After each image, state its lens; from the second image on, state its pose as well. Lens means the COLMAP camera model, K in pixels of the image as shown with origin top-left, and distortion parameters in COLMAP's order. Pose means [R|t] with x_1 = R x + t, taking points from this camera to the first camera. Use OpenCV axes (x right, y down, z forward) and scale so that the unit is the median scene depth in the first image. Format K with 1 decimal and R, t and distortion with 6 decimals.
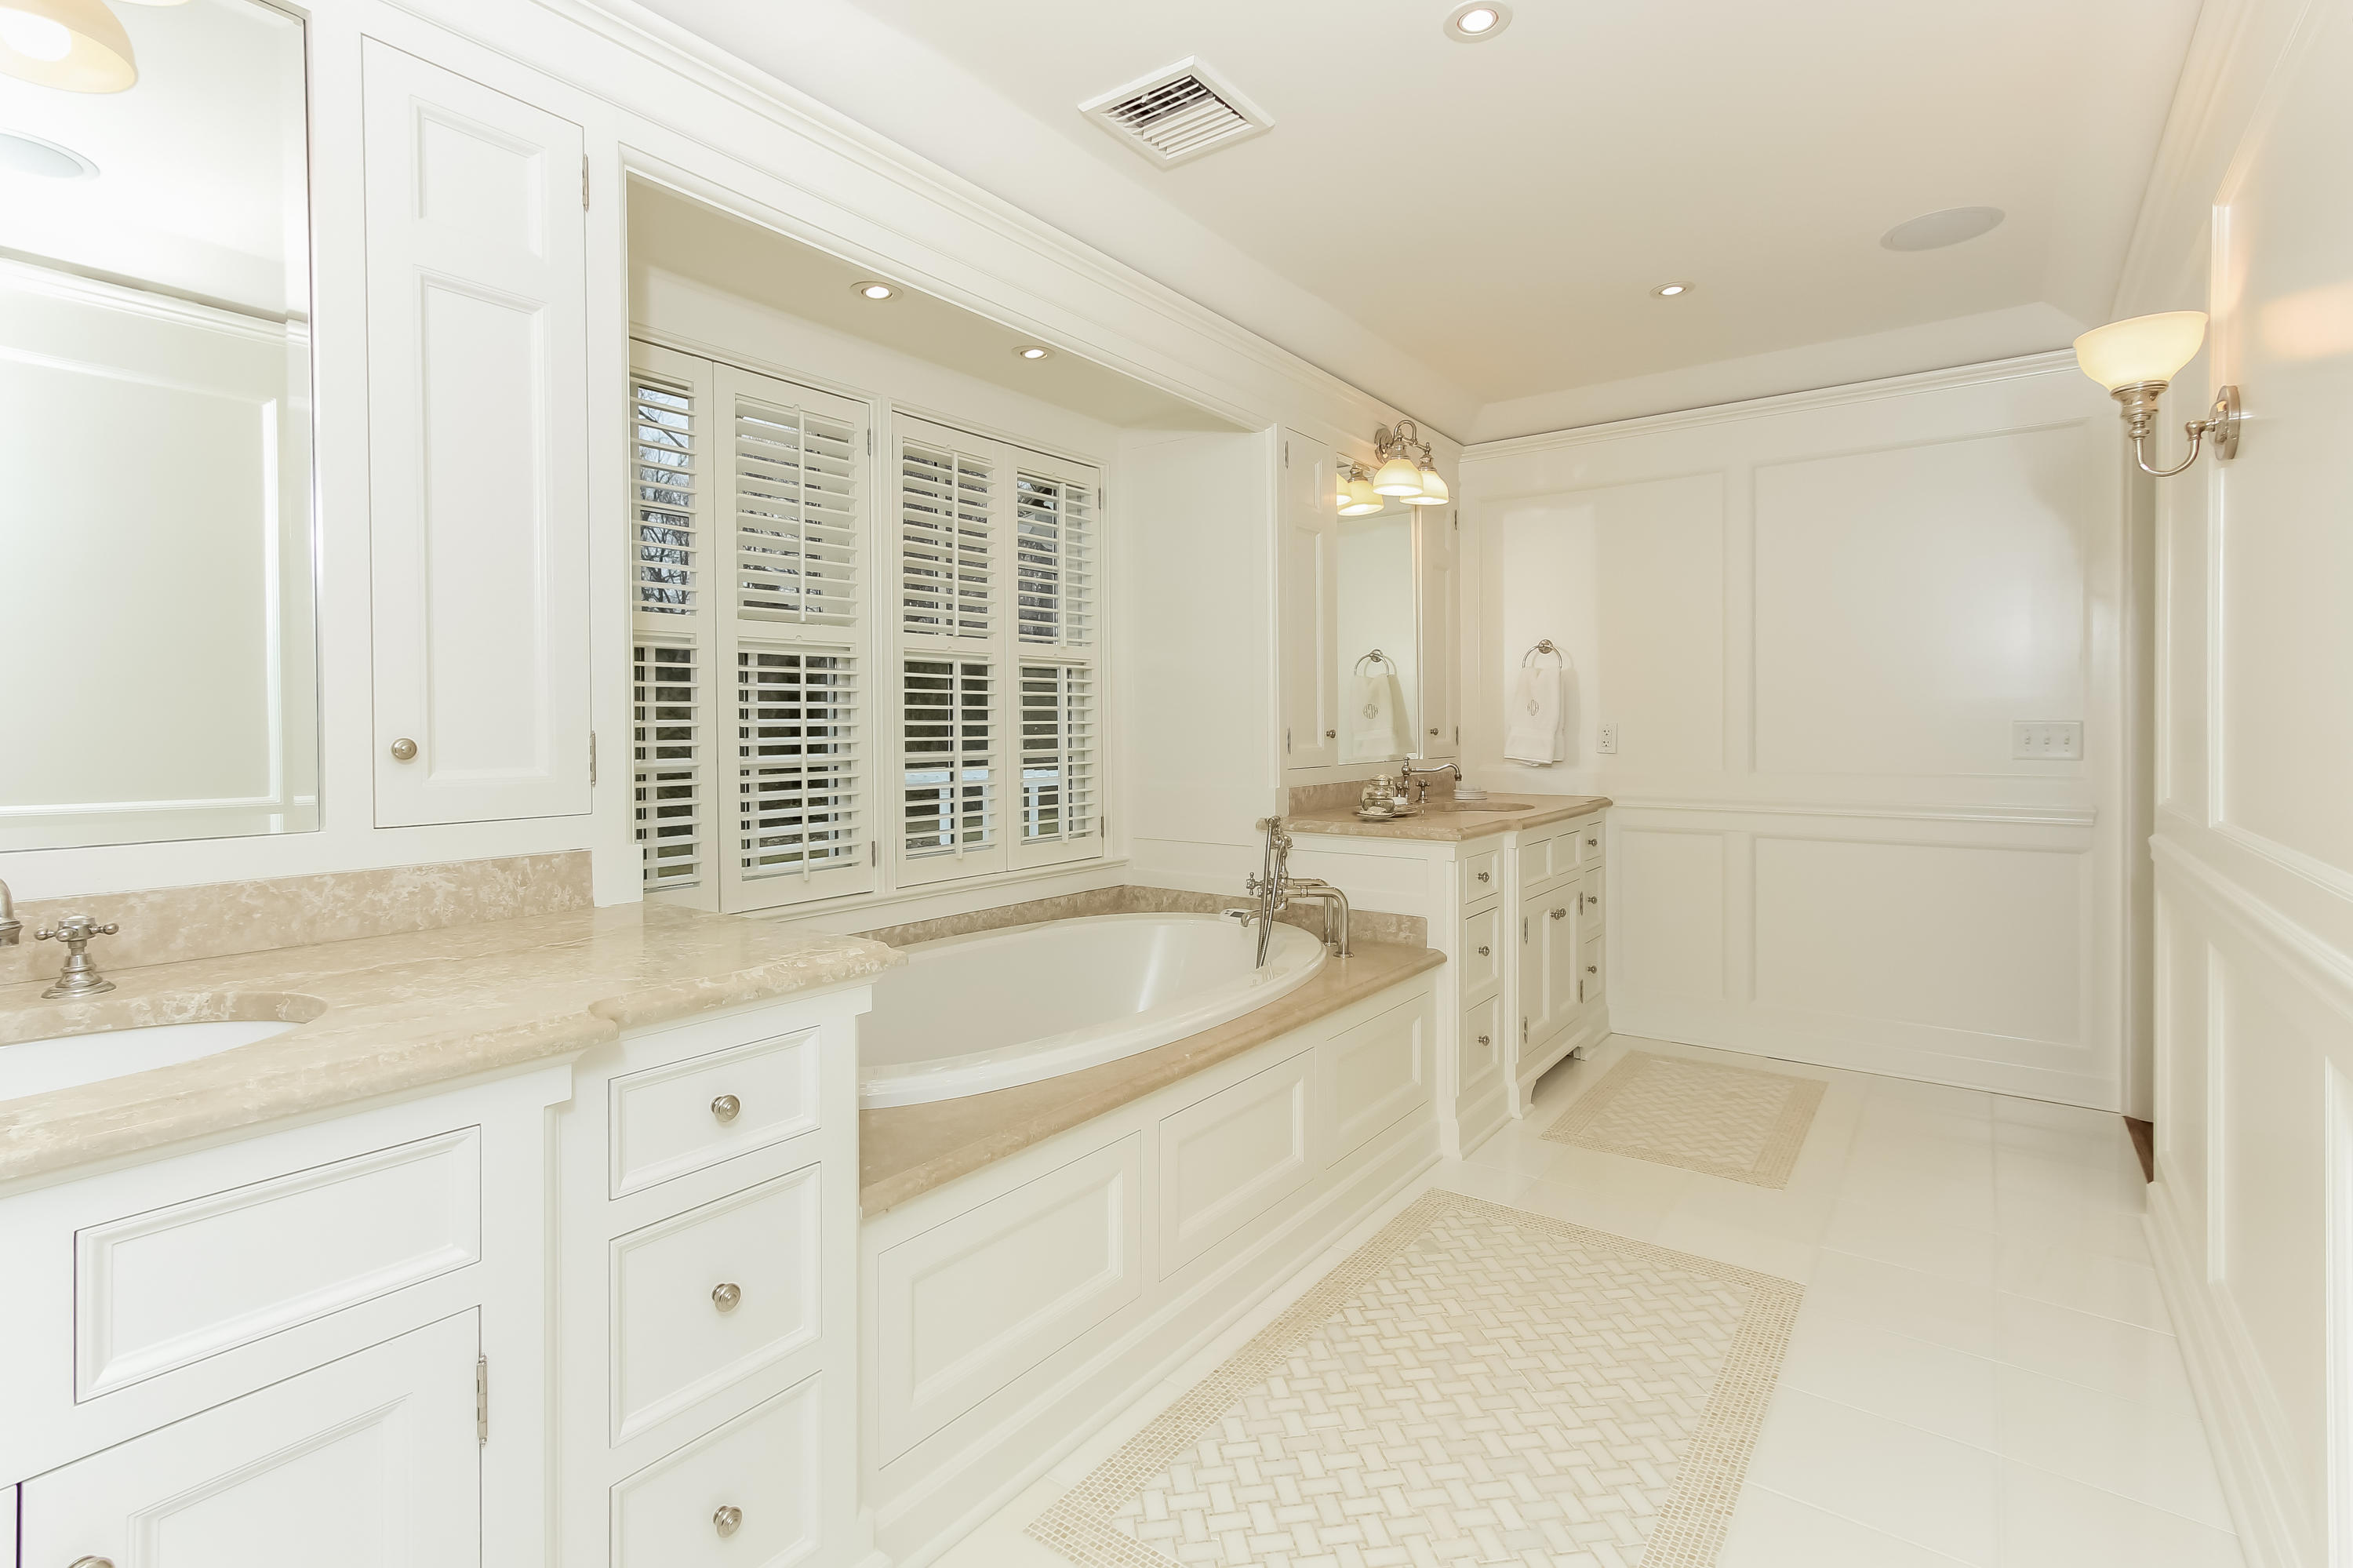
lens RADIAL K [[1110.9, 0, 1148.9], [0, 1110.9, 735.5], [0, 0, 1]] dist [-0.017473, -0.000345]
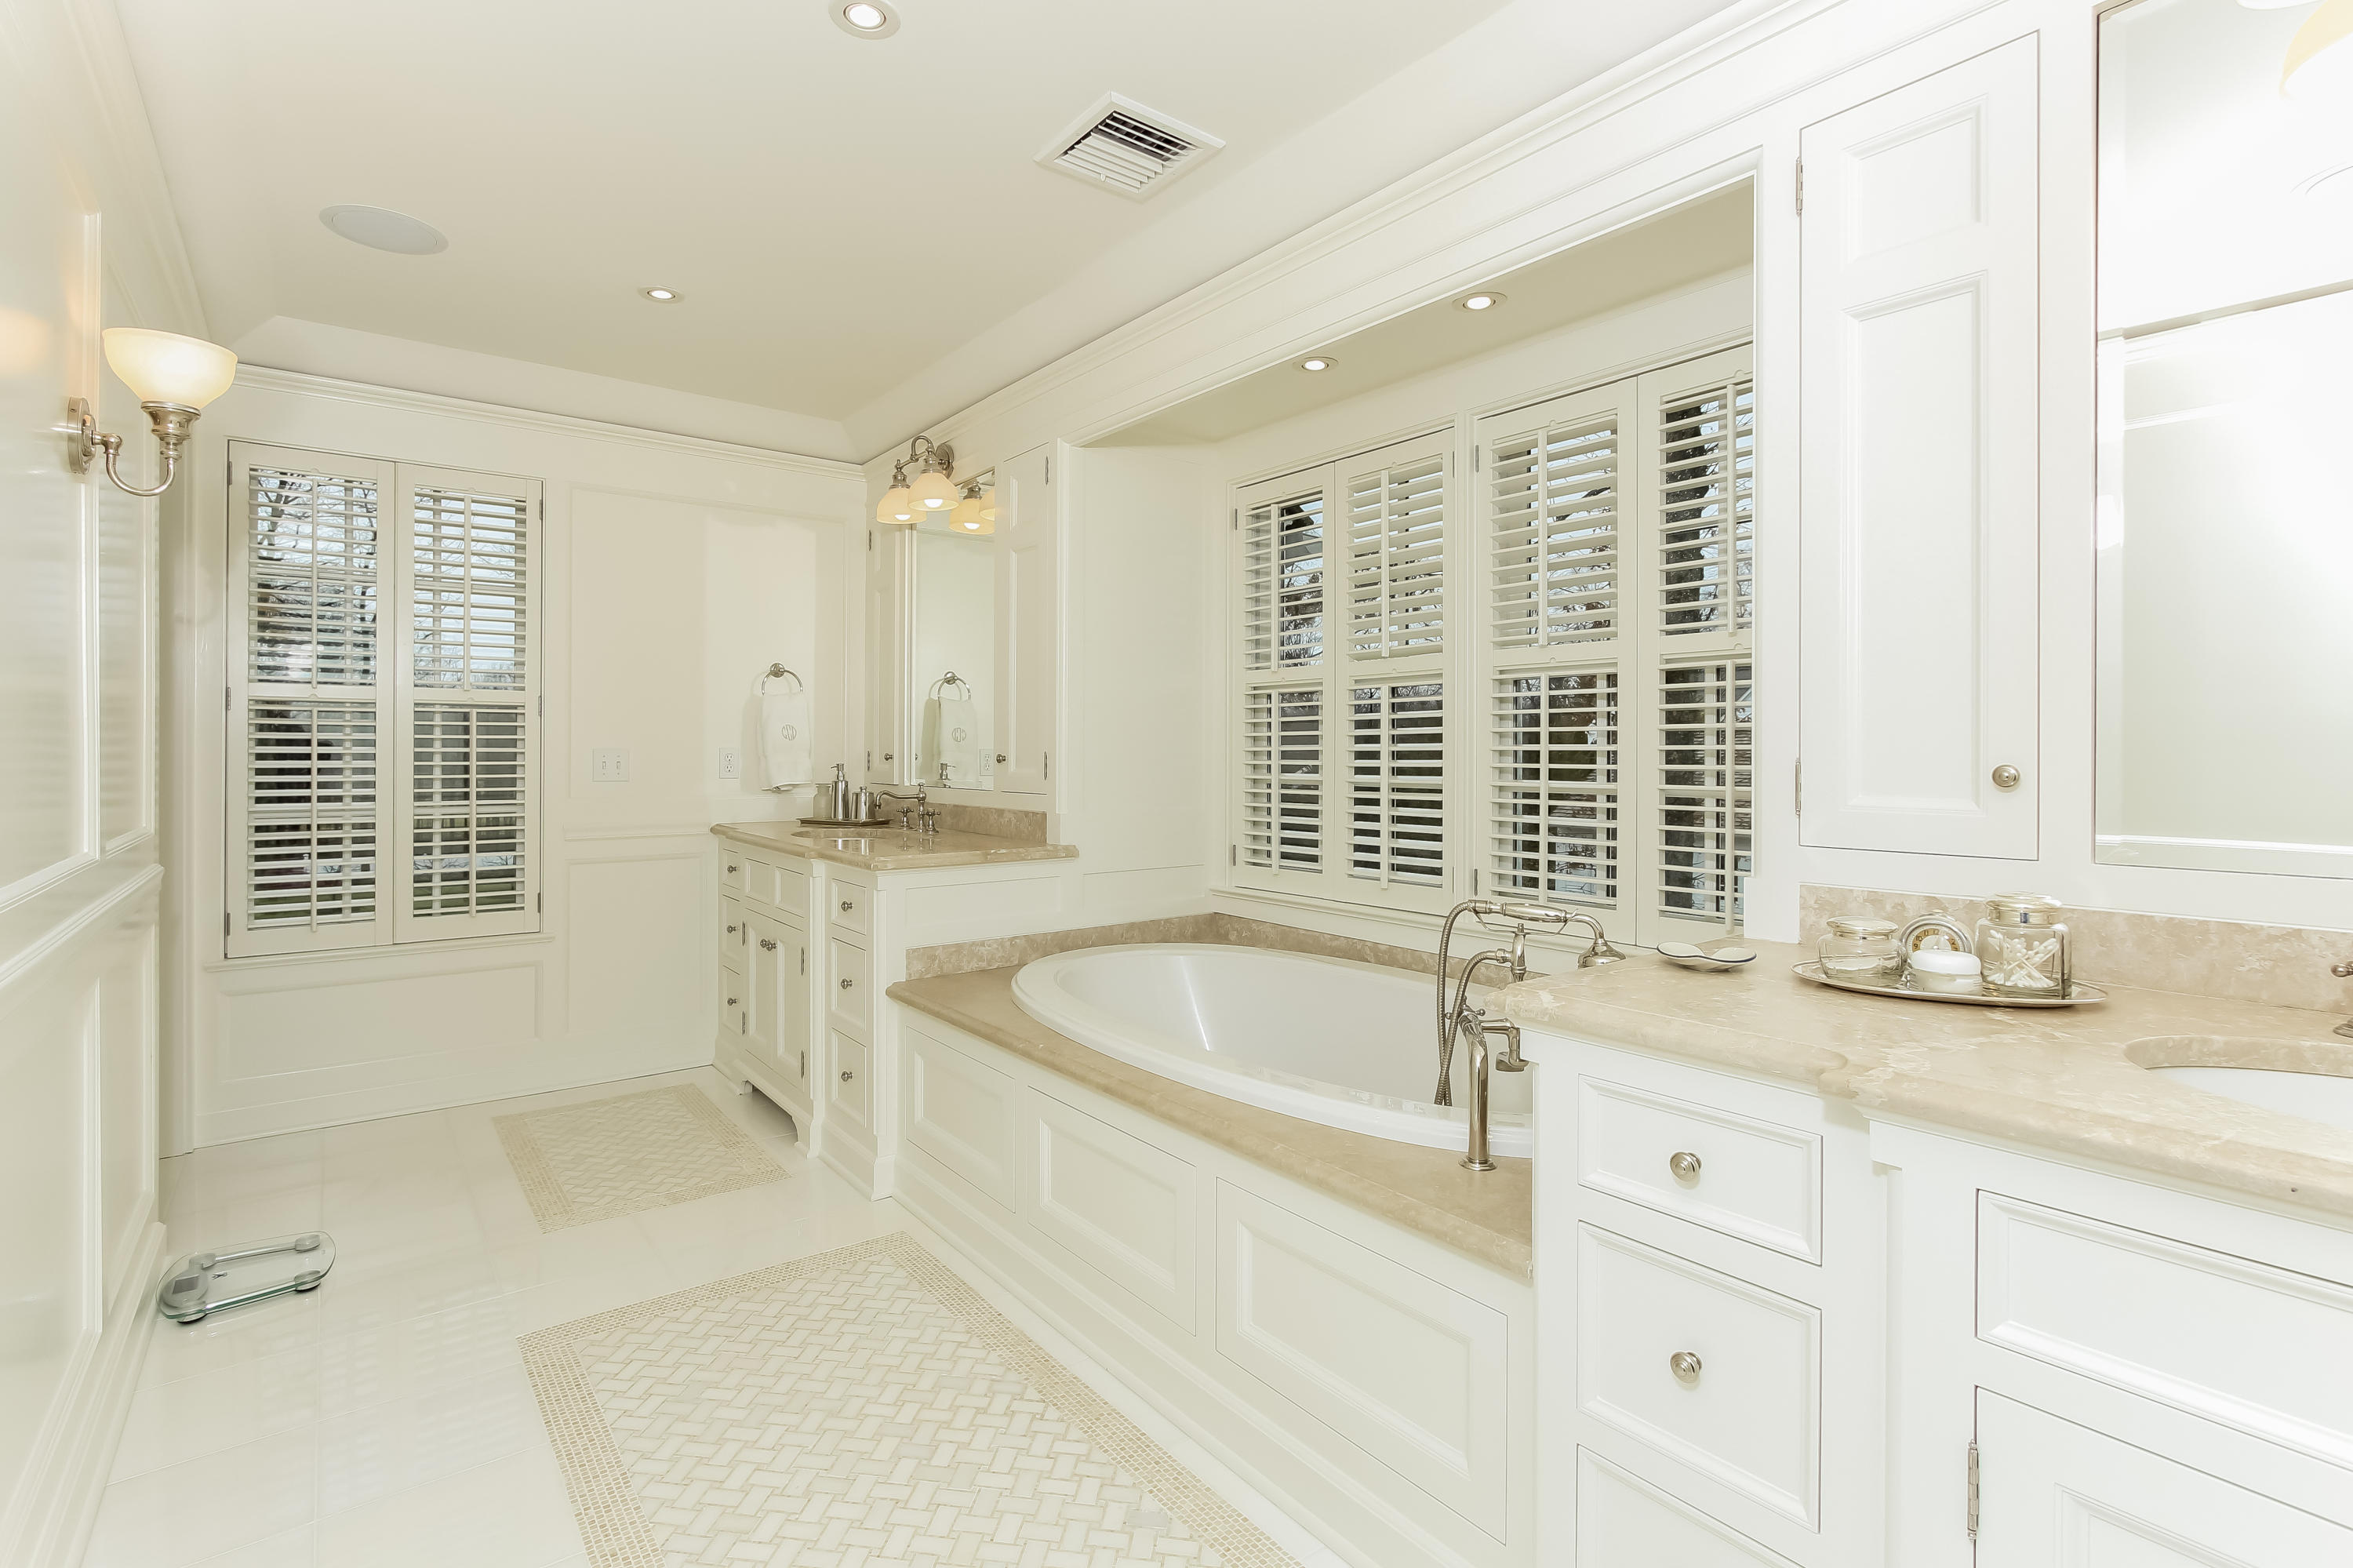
lens RADIAL K [[1134.0, 0, 1170.2], [0, 1134.0, 754.7], [0, 0, 1]] dist [-0.015785, -0.000022]
pose [[-0.283829, 0.008334, -0.958839, 0.984078], [-0.011532, 0.999860, 0.012105, -0.017613], [0.958805, 0.014493, -0.283694, 1.303004]]
